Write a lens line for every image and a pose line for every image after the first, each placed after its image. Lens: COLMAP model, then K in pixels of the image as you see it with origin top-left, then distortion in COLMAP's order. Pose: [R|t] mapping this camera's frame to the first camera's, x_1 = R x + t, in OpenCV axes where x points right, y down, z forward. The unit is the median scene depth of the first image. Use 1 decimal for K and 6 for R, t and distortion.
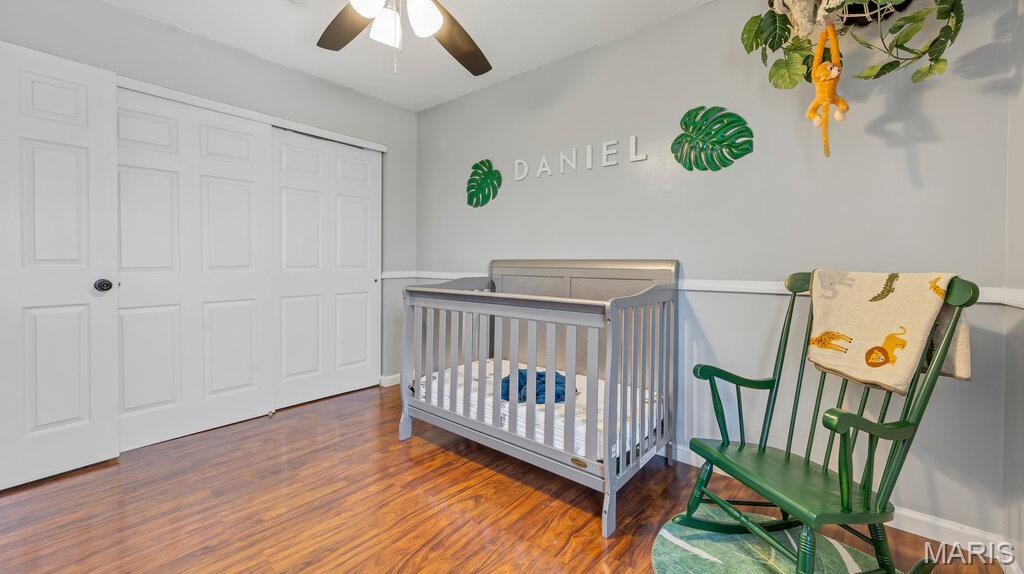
lens RADIAL K [[402.8, 0, 513.0], [0, 402.8, 276.6], [0, 0, 1]] dist [-0.000445, -0.000026]
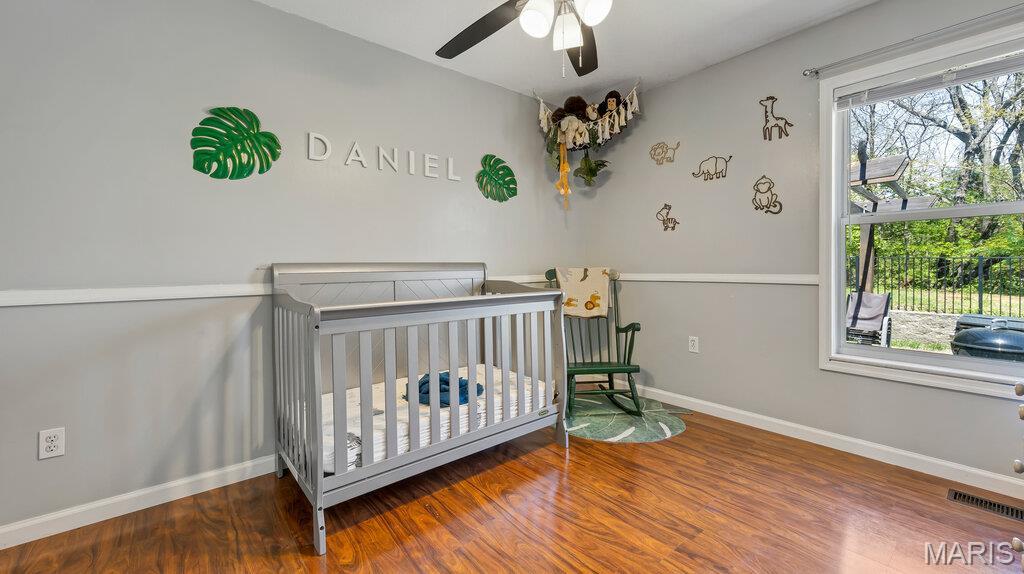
lens RADIAL K [[406.6, 0, 512.0], [0, 406.6, 287.0], [0, 0, 1]] dist [0.000024, -0.000036]
pose [[0.183526, -0.060695, 0.981139, -0.982176], [0.043751, 0.997607, 0.053530, -0.031240], [-0.982041, 0.033102, 0.185742, 0.701093]]
